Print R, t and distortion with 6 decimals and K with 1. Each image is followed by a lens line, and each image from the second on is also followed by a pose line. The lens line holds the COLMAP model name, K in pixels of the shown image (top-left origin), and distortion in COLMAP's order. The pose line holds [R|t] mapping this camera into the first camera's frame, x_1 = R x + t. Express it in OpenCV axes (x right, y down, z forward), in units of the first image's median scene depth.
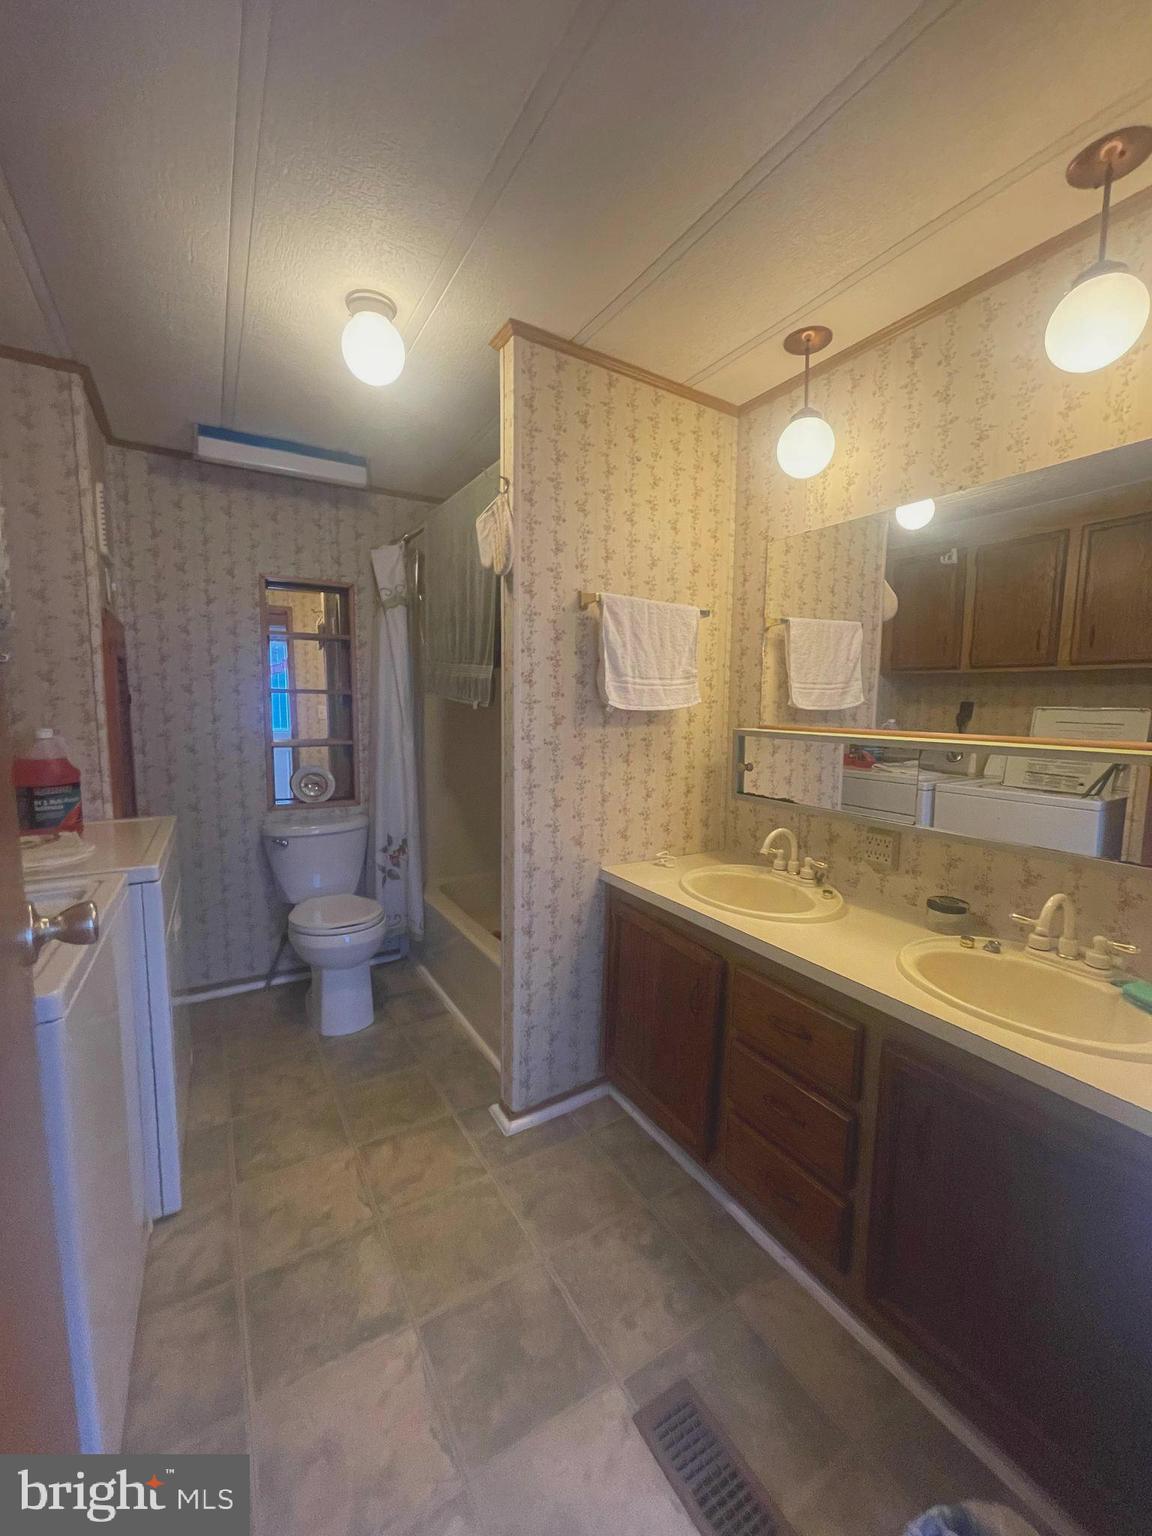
lens RADIAL K [[619.8, 0, 583.7], [0, 619.8, 769.5], [0, 0, 1]] dist [-0.002115, -0.000334]
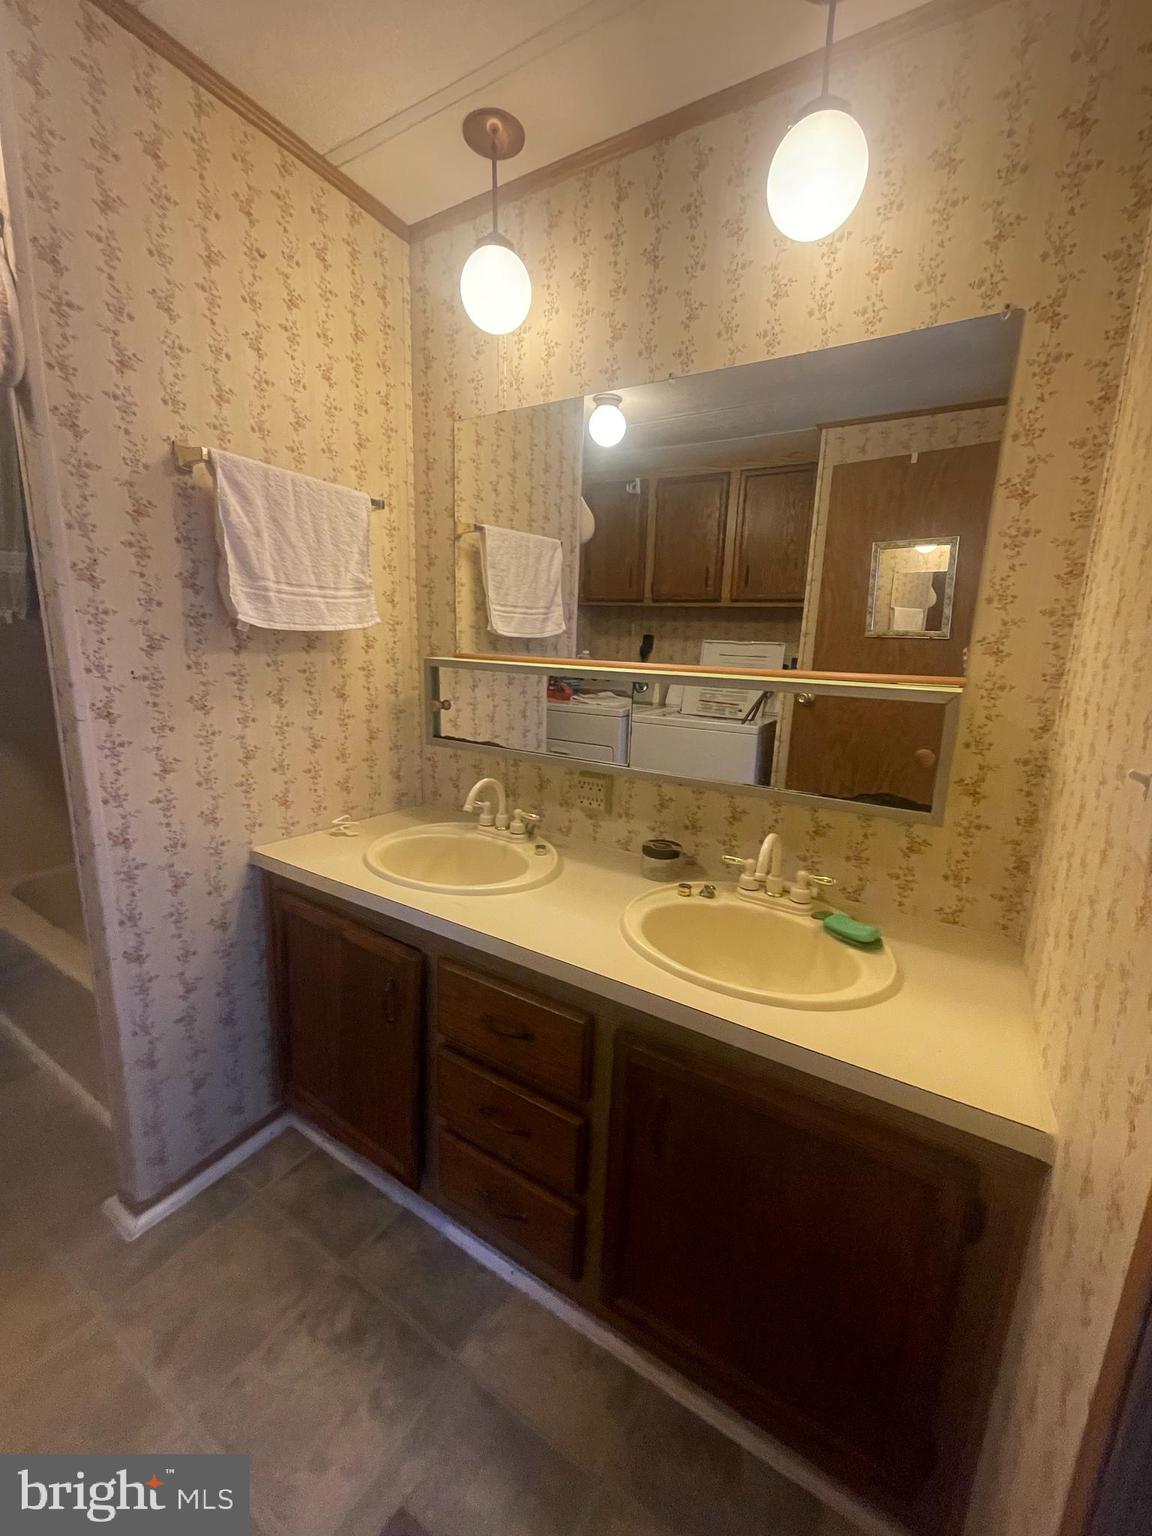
lens RADIAL K [[619.8, 0, 583.7], [0, 619.8, 769.5], [0, 0, 1]] dist [-0.002115, -0.000334]
pose [[0.890488, -0.073992, 0.448951, 0.057788], [0.024821, 0.993120, 0.114444, -0.008799], [-0.454330, -0.090768, 0.886197, 0.189782]]
